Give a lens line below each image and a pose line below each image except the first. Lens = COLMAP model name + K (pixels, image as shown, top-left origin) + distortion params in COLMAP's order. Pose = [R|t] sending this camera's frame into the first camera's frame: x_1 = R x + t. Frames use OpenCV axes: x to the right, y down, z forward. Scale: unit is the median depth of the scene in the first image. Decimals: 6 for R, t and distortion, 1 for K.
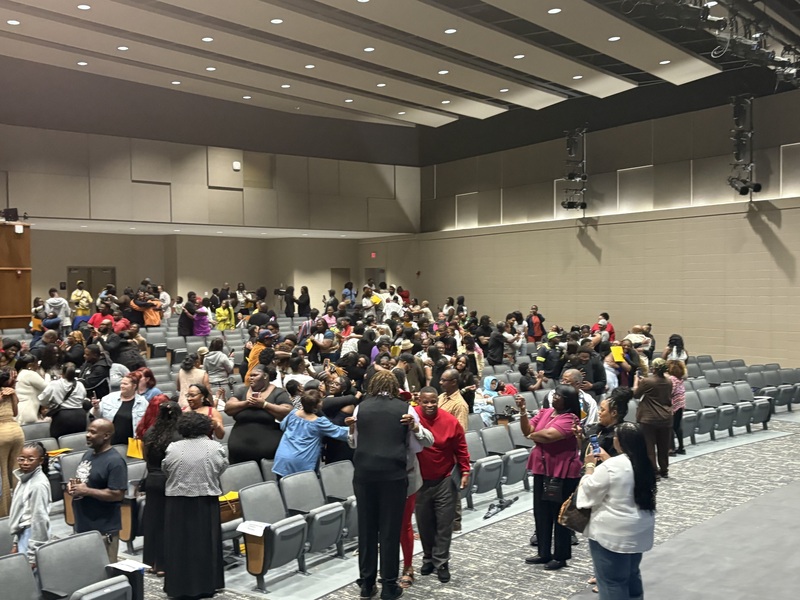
lens RADIAL K [[869.9, 0, 400.0], [0, 869.9, 300.0], [0, 0, 1]] dist [0.054275, 0.005167]
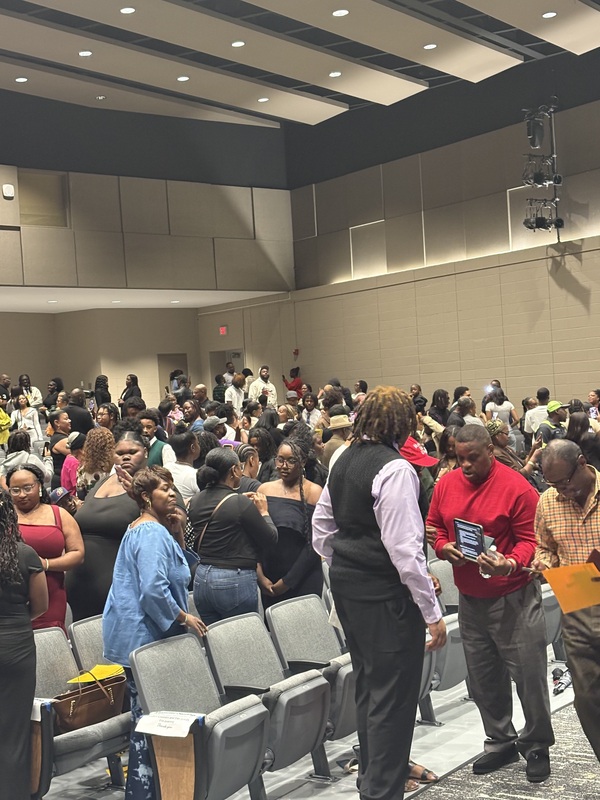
lens RADIAL K [[1242.6, 0, 300.0], [0, 1242.6, 400.0], [0, 0, 1]] dist [0.051630, 0.018737]
pose [[0.997081, -0.050791, 0.057007, -0.040418], [0.052037, 0.998433, -0.020586, 0.032174], [-0.055873, 0.023493, 0.998161, 0.098413]]
